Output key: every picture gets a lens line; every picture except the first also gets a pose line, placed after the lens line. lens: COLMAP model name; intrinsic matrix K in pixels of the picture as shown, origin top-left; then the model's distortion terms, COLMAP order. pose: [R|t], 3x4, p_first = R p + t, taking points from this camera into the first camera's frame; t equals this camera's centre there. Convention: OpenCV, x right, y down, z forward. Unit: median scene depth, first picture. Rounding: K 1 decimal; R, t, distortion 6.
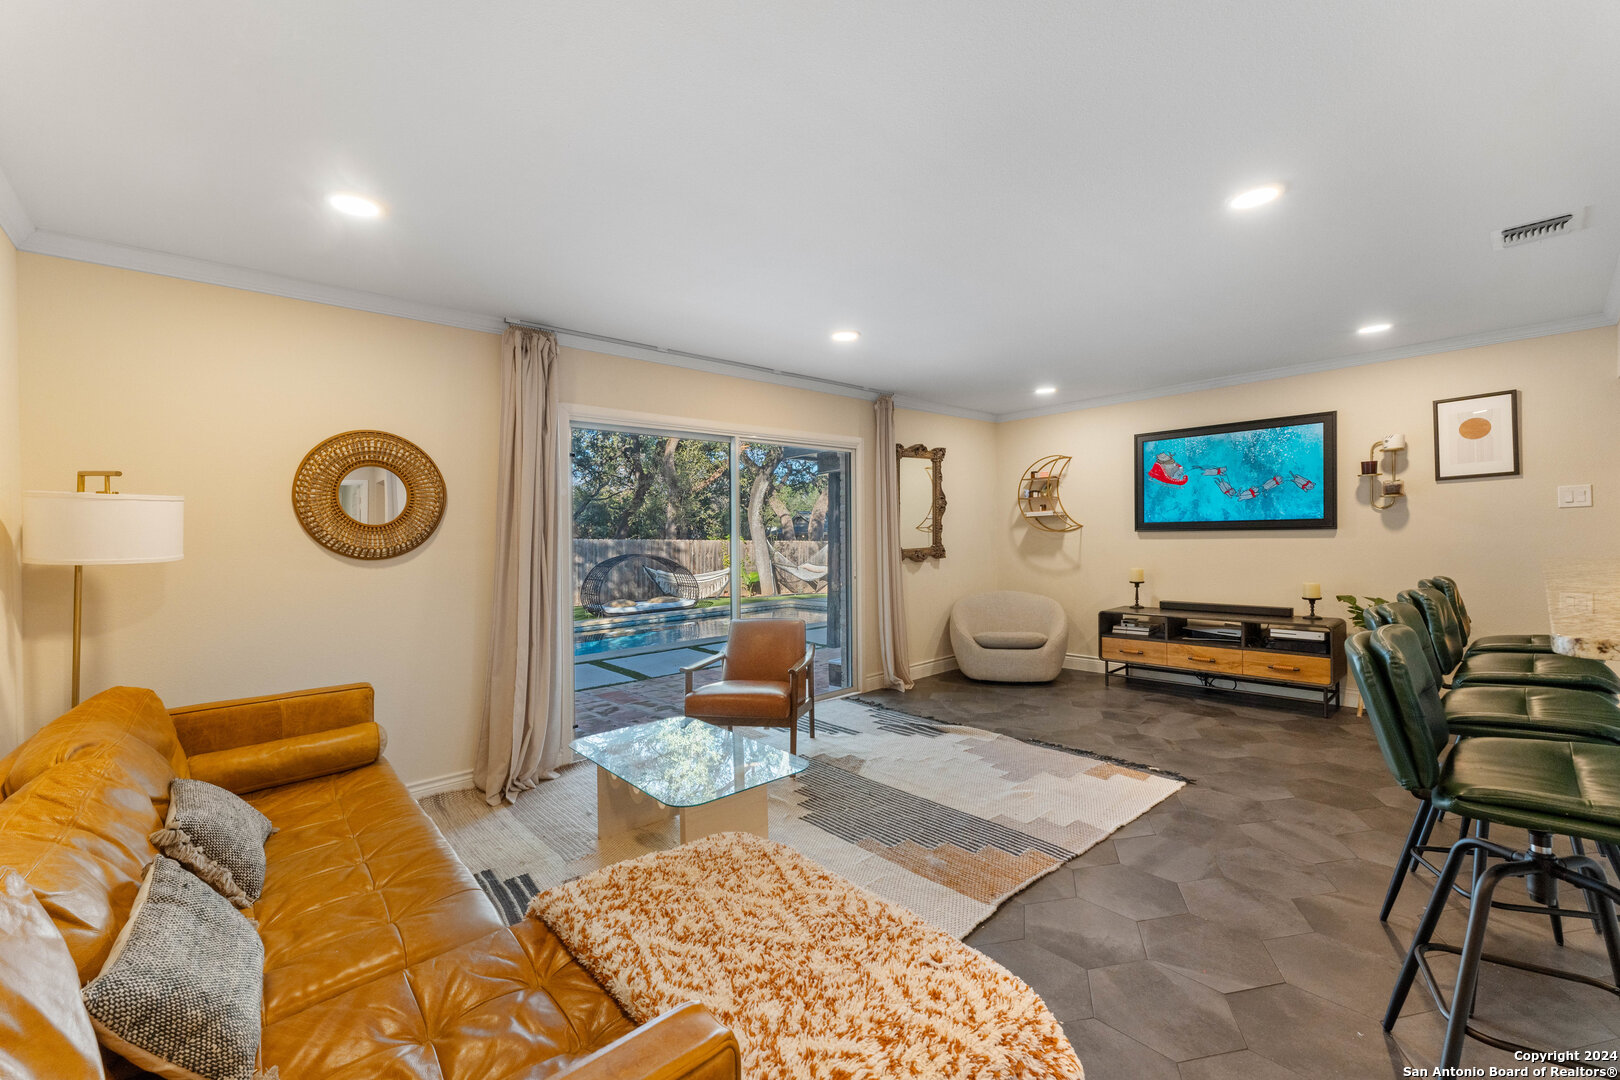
lens RADIAL K [[647.4, 0, 808.4], [0, 647.4, 537.2], [0, 0, 1]] dist [-0.000952, -0.000219]
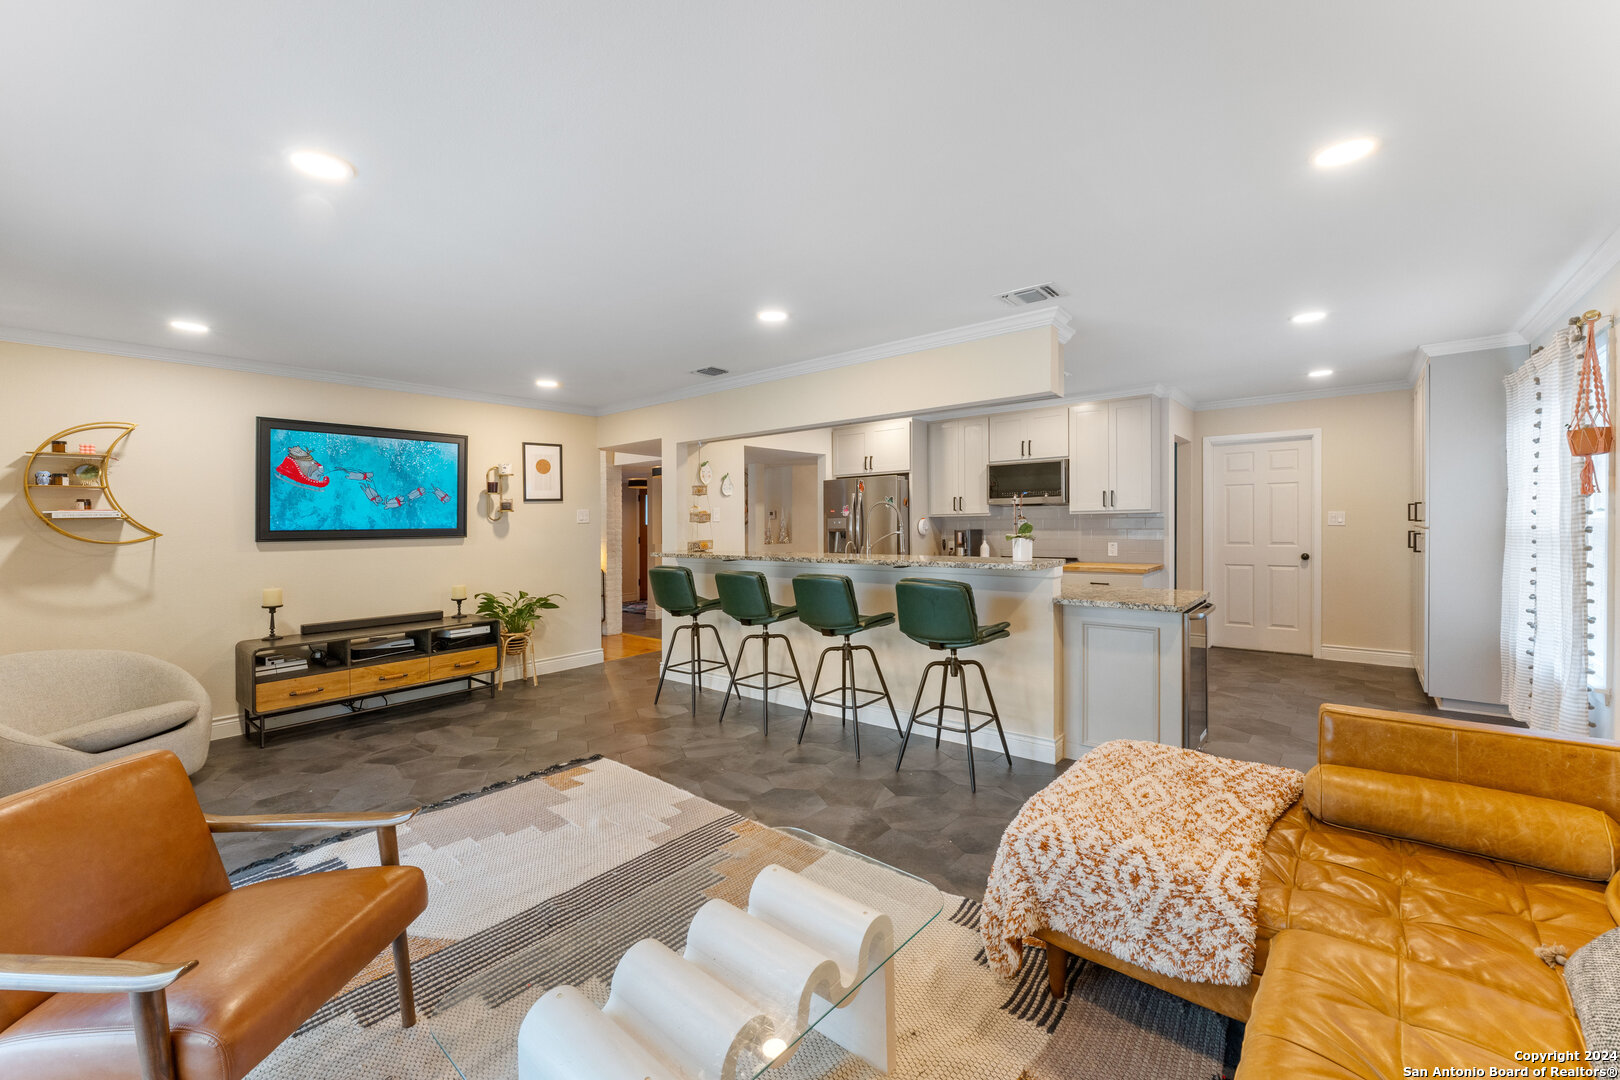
lens RADIAL K [[662.2, 0, 780.1], [0, 662.2, 541.1], [0, 0, 1]] dist [-0.000765, -0.000020]
pose [[-0.111944, -0.004497, 0.993704, -0.425923], [0.021499, 0.999745, 0.006946, -0.002335], [-0.993482, 0.022142, -0.111819, 0.573862]]
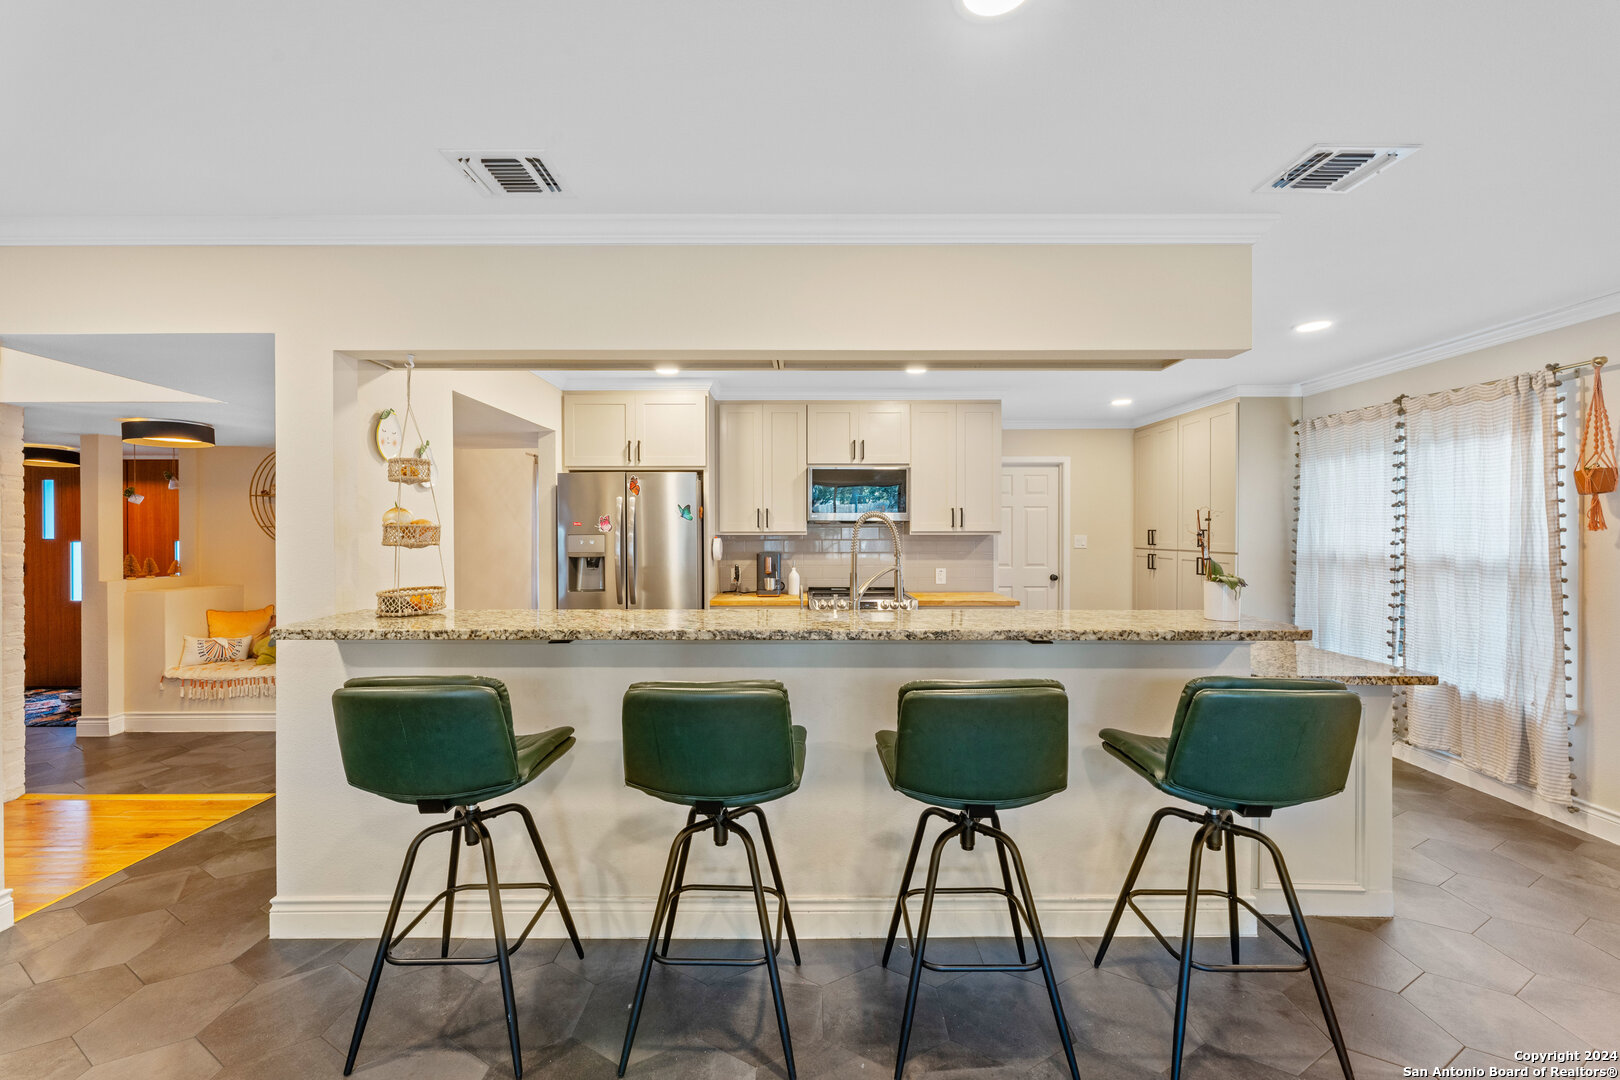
lens RADIAL K [[664.4, 0, 807.1], [0, 664.4, 521.5], [0, 0, 1]] dist [0.026246, 0.000115]
pose [[-0.756853, 0.031368, 0.652832, 0.213016], [0.019816, 0.999490, -0.025052, -0.031307], [-0.653285, -0.006025, -0.757088, 0.774033]]
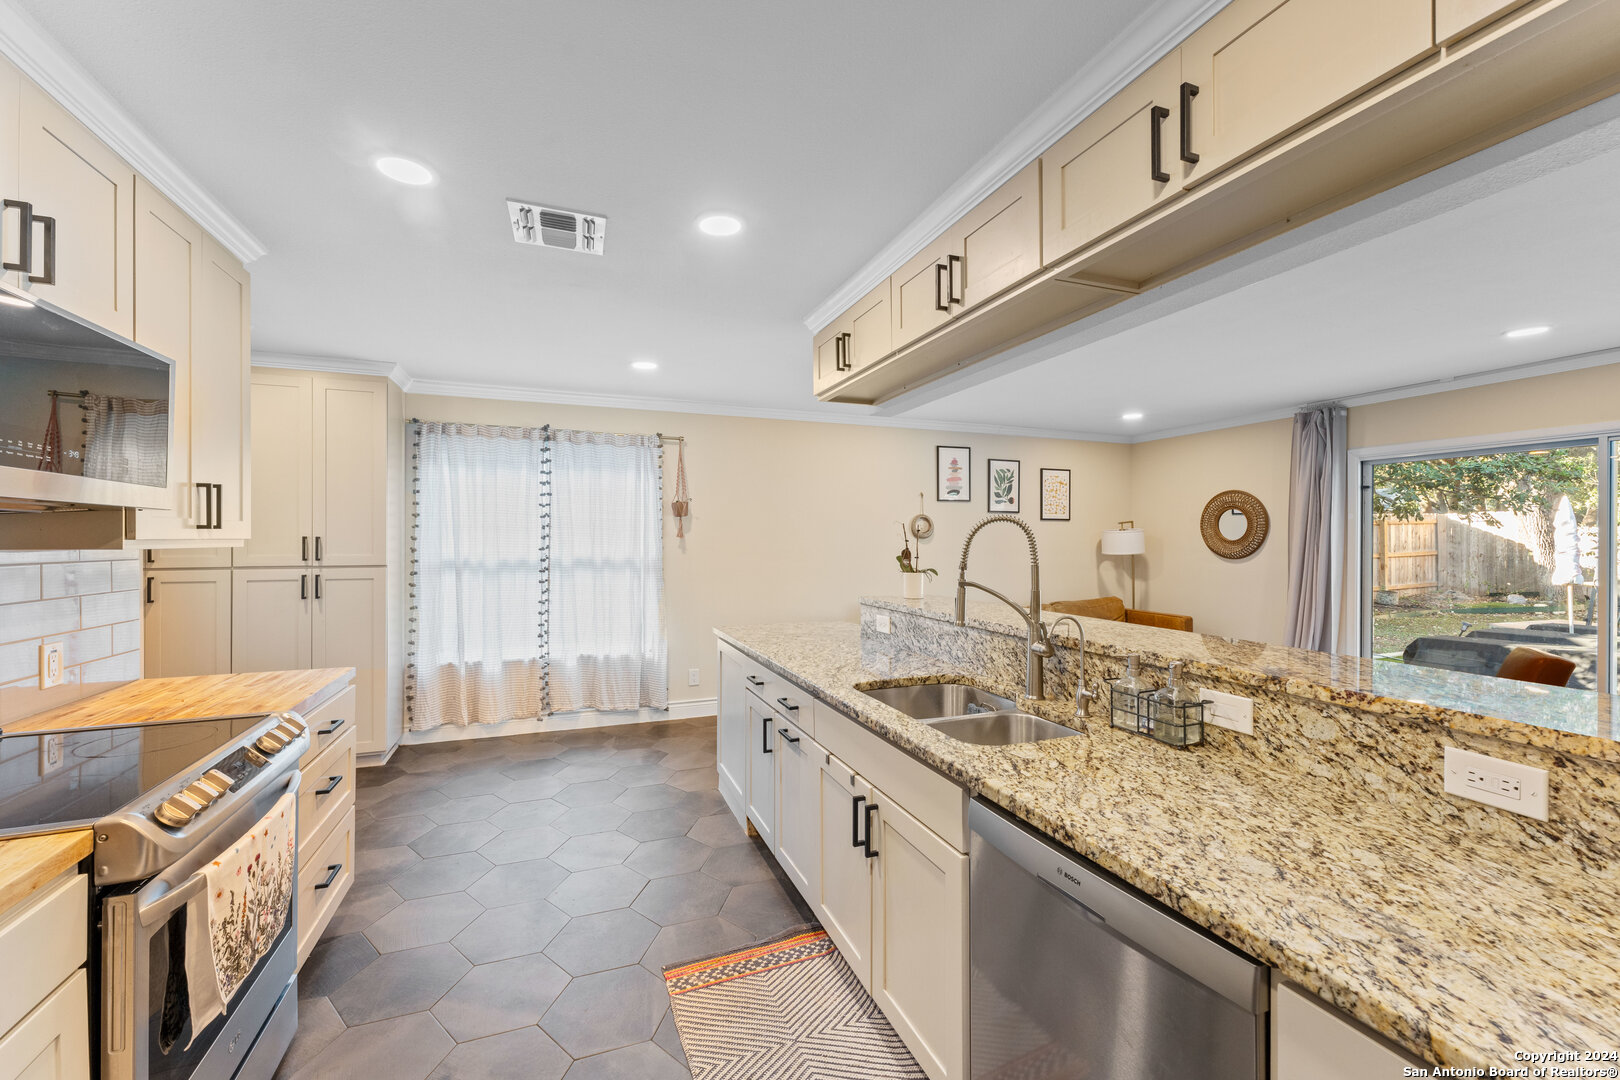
lens RADIAL K [[647.4, 0, 808.4], [0, 647.4, 537.2], [0, 0, 1]] dist [-0.000952, -0.000219]
pose [[-0.355319, 0.018732, -0.934557, 0.994543], [0.003511, 0.999819, 0.018705, -0.045082], [0.934738, 0.003365, -0.355320, 0.340280]]
